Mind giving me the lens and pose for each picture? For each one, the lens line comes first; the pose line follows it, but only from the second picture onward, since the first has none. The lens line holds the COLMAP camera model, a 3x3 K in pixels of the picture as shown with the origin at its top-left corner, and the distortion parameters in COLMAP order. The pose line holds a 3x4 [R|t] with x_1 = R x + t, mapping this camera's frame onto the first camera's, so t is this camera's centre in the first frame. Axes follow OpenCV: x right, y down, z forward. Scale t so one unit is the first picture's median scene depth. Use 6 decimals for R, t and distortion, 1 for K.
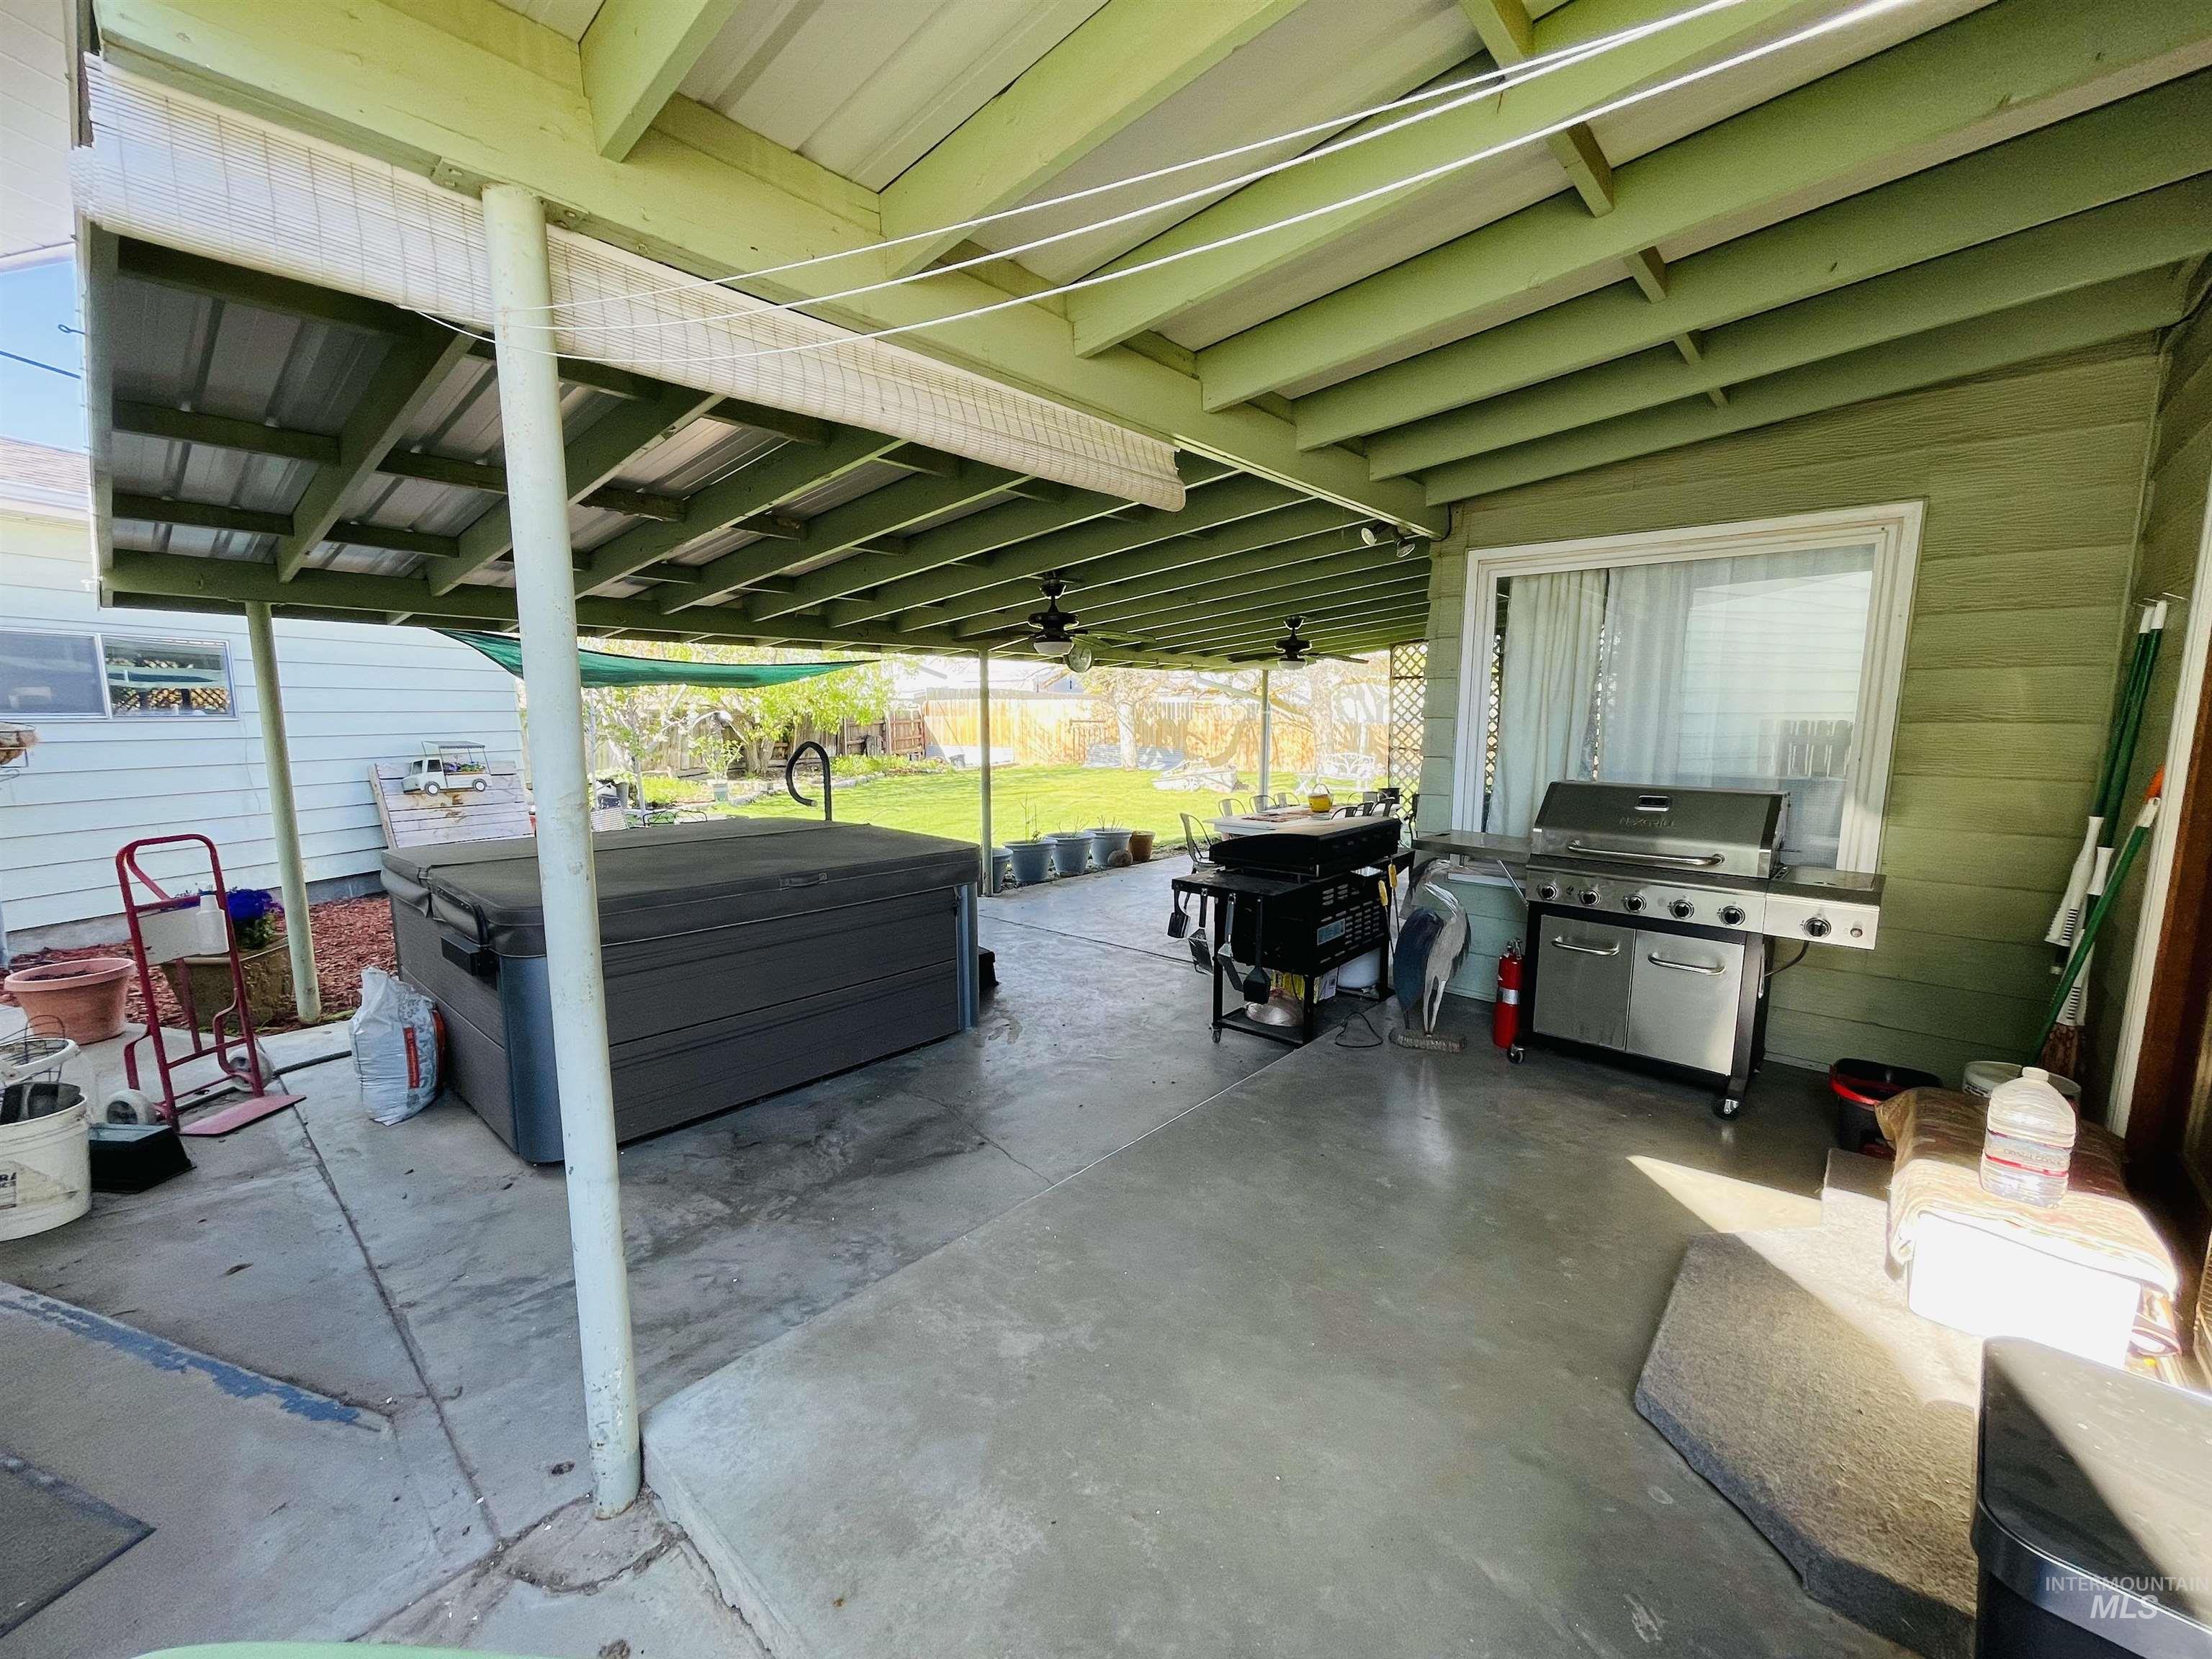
lens RADIAL K [[892.6, 0, 1108.6], [0, 892.6, 831.1], [0, 0, 1]] dist [-0.000476, 0.000623]
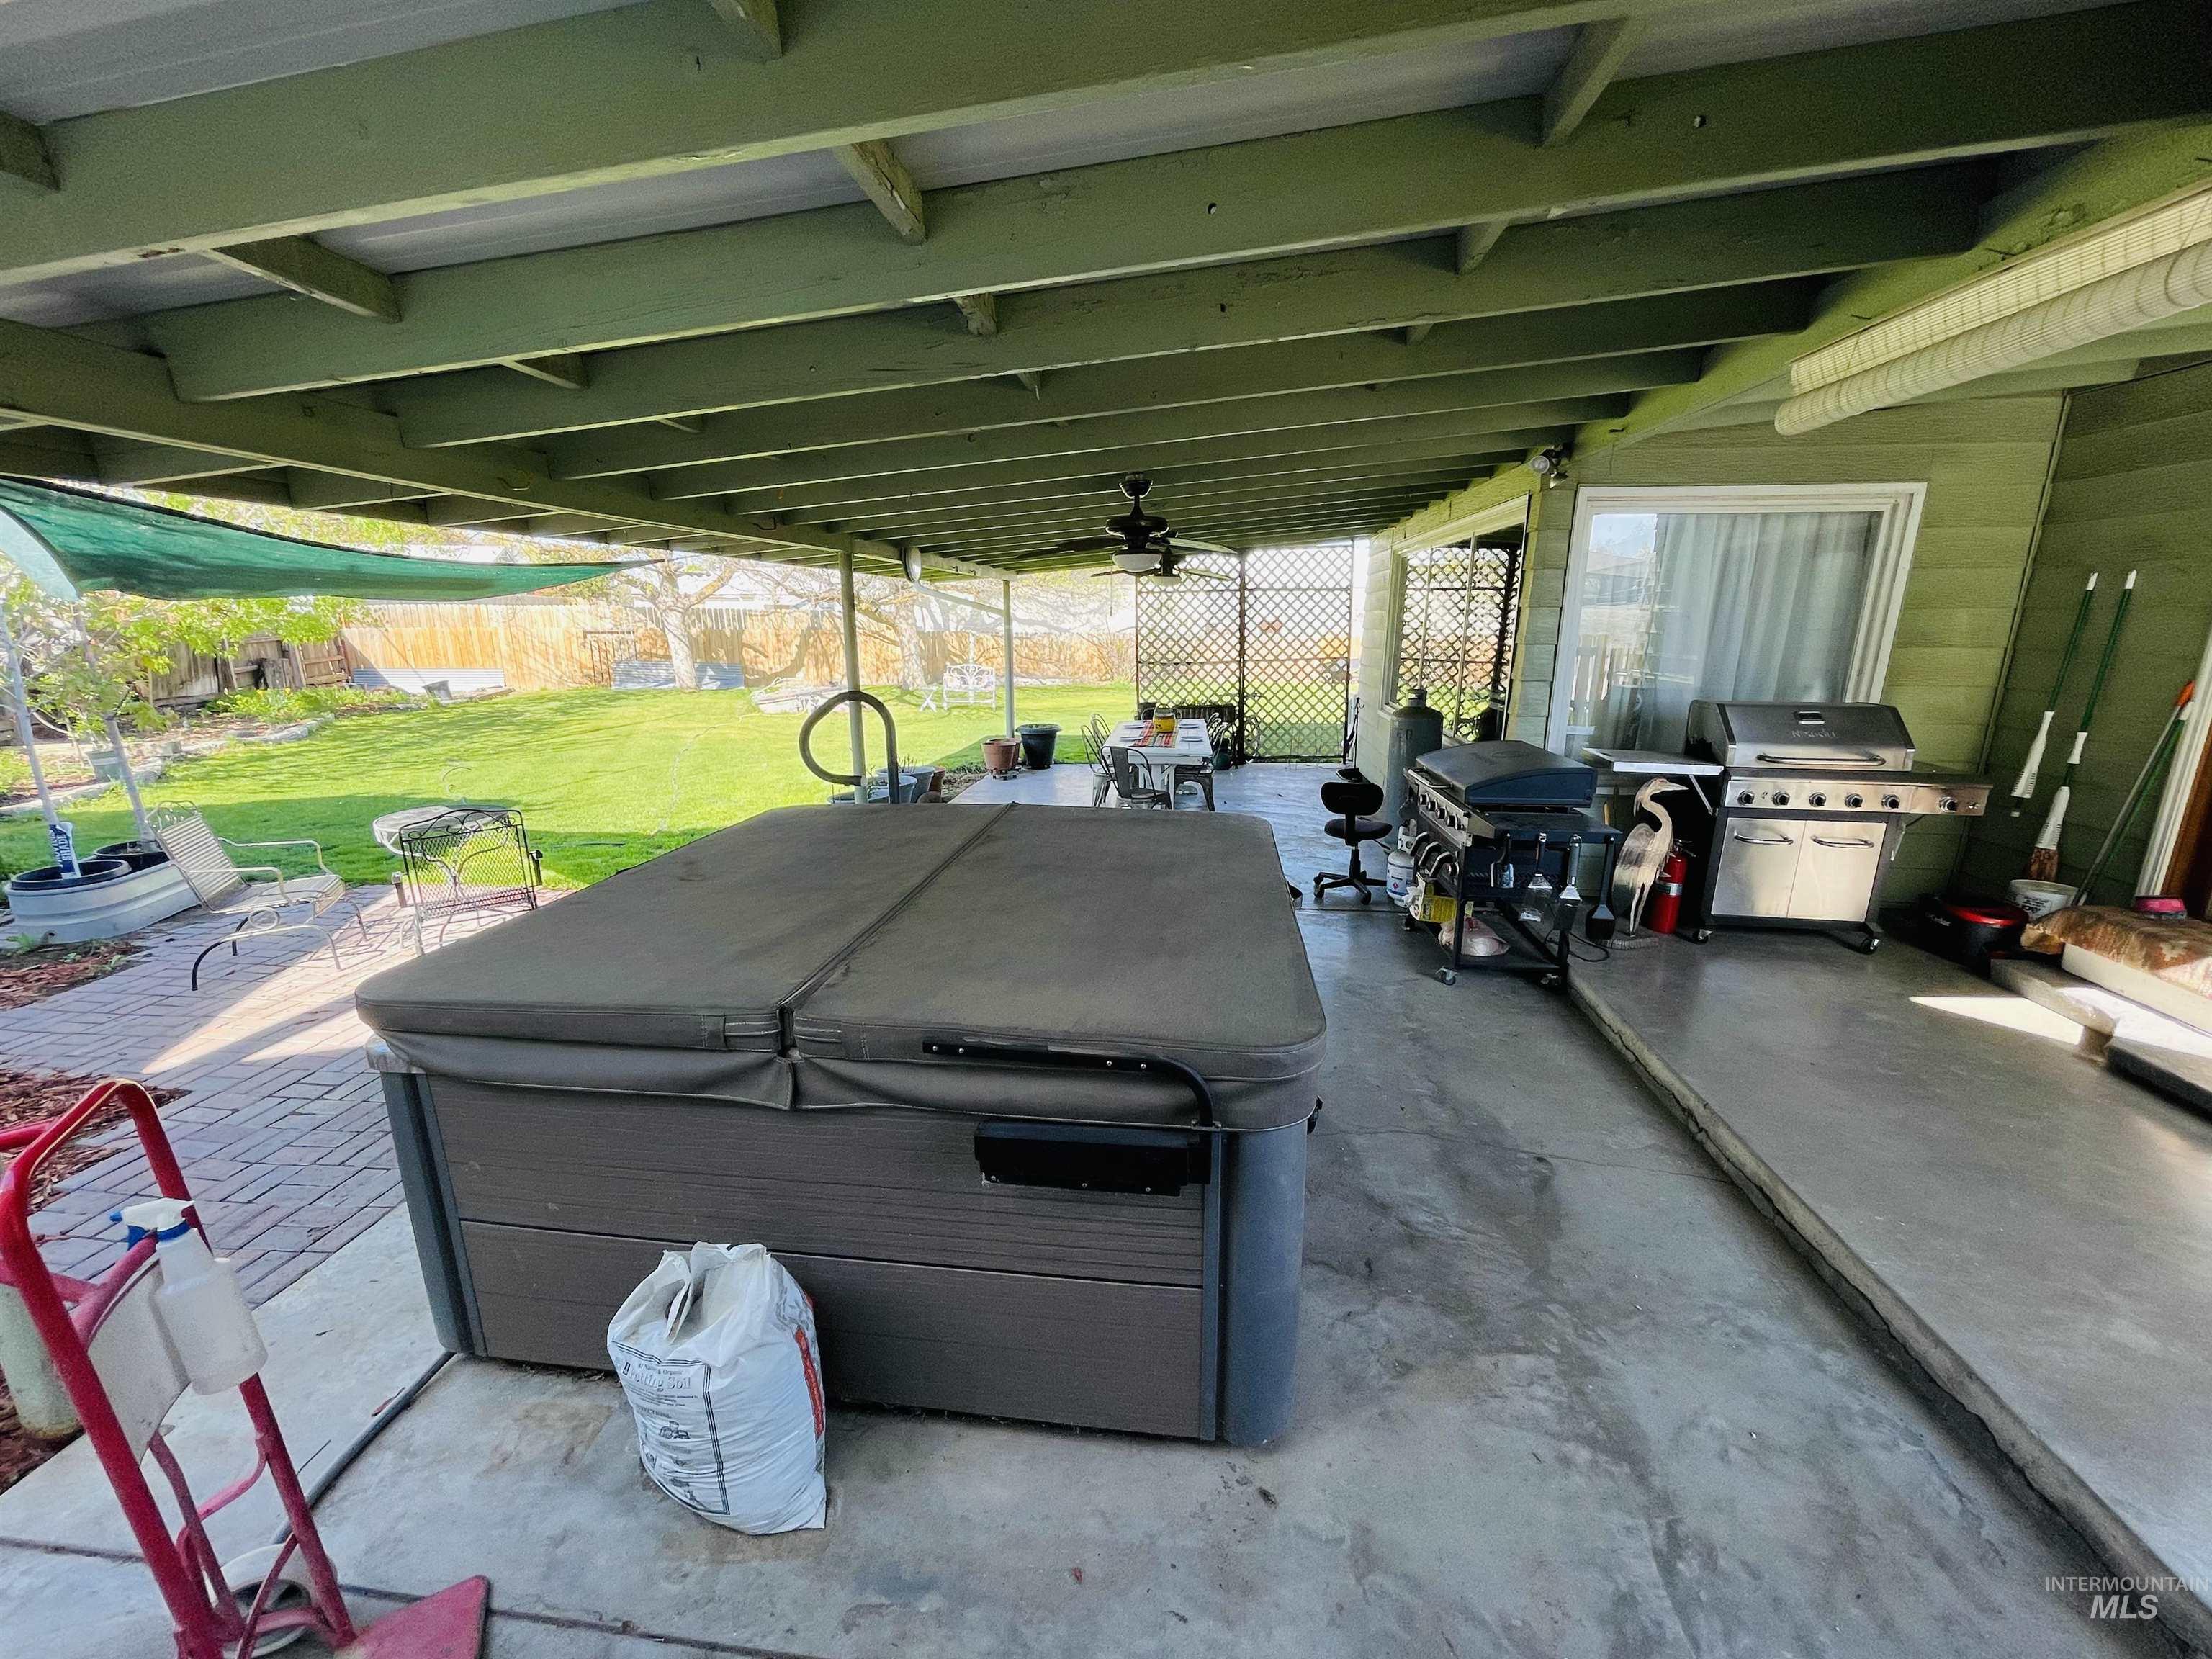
lens RADIAL K [[892.6, 0, 1100.1], [0, 892.6, 829.8], [0, 0, 1]] dist [-0.000476, 0.000623]
pose [[0.824192, -0.133942, 0.550242, -0.484307], [0.076106, 0.989010, 0.126752, -0.058452], [-0.561173, -0.062592, 0.825329, 0.280541]]
